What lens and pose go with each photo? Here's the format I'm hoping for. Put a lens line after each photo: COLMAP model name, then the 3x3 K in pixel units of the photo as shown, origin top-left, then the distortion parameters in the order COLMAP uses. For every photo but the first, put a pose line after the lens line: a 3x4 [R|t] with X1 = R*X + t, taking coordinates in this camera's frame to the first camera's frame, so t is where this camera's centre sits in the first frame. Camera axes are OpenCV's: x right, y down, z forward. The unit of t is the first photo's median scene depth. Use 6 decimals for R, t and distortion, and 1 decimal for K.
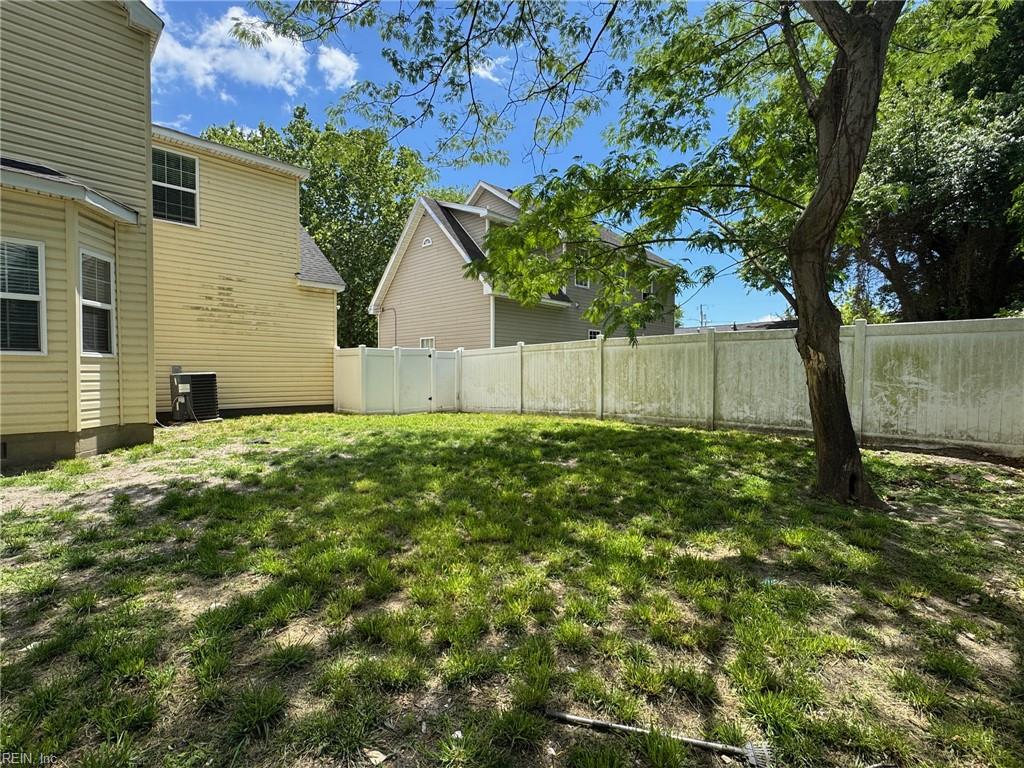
lens RADIAL K [[474.7, 0, 512.0], [0, 474.7, 384.0], [0, 0, 1]] dist [-0.002004, -0.000281]
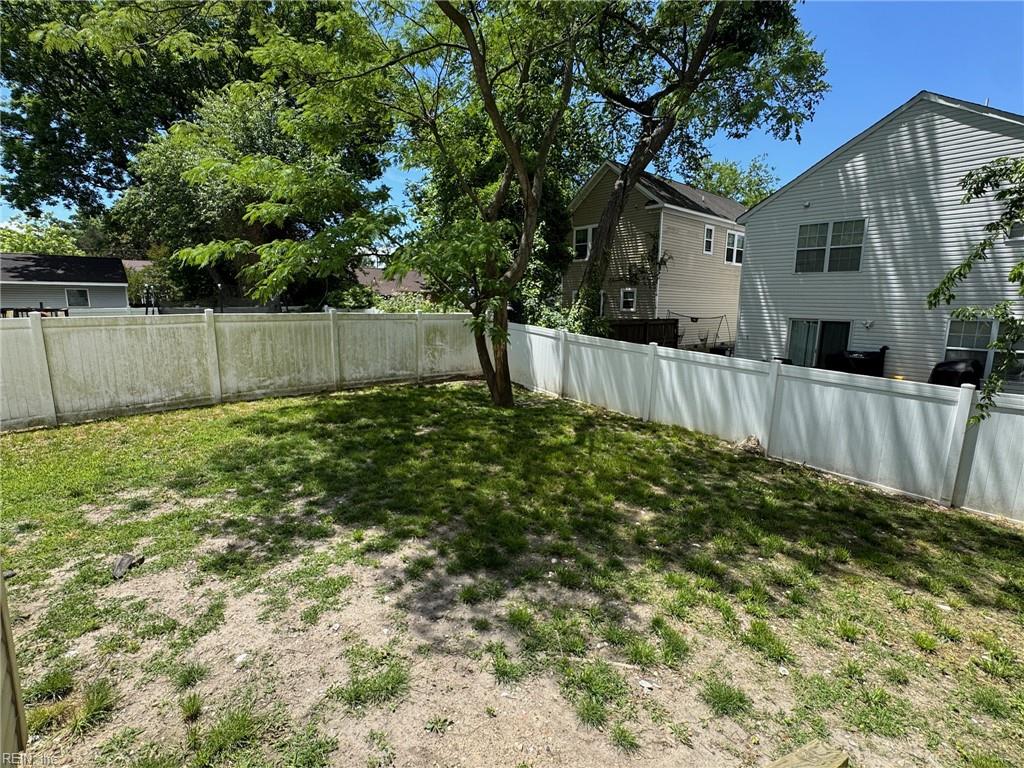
lens RADIAL K [[474.7, 0, 512.0], [0, 474.7, 384.0], [0, 0, 1]] dist [-0.002004, -0.000281]
pose [[0.066011, -0.166307, 0.983862, -1.029606], [0.014300, 0.986069, 0.165720, -0.159645], [-0.997716, 0.003129, 0.067470, 0.577829]]
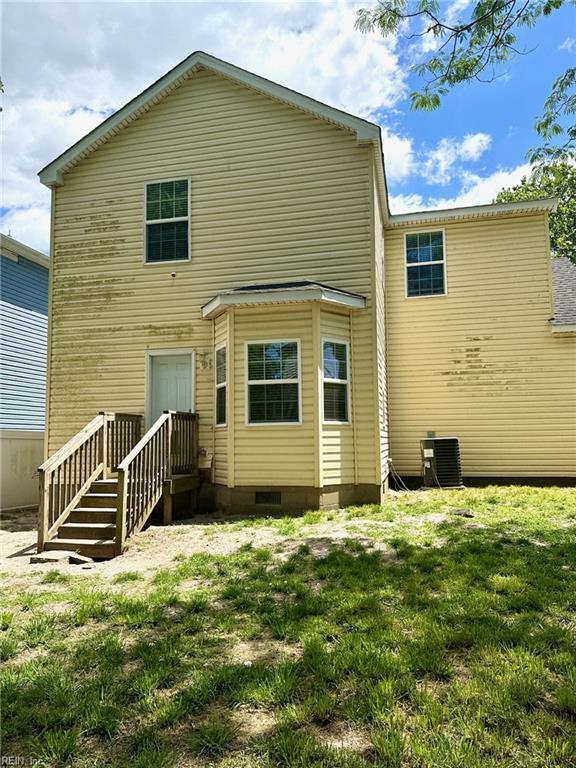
lens RADIAL K [[544.9, 0, 288.0], [0, 544.9, 384.0], [0, 0, 1]] dist [0.047947, -0.052945]
pose [[0.518619, -0.095475, -0.849658, 0.211227], [-0.009651, 0.993029, -0.117476, 0.002999], [0.854951, 0.069125, 0.514082, 0.171504]]
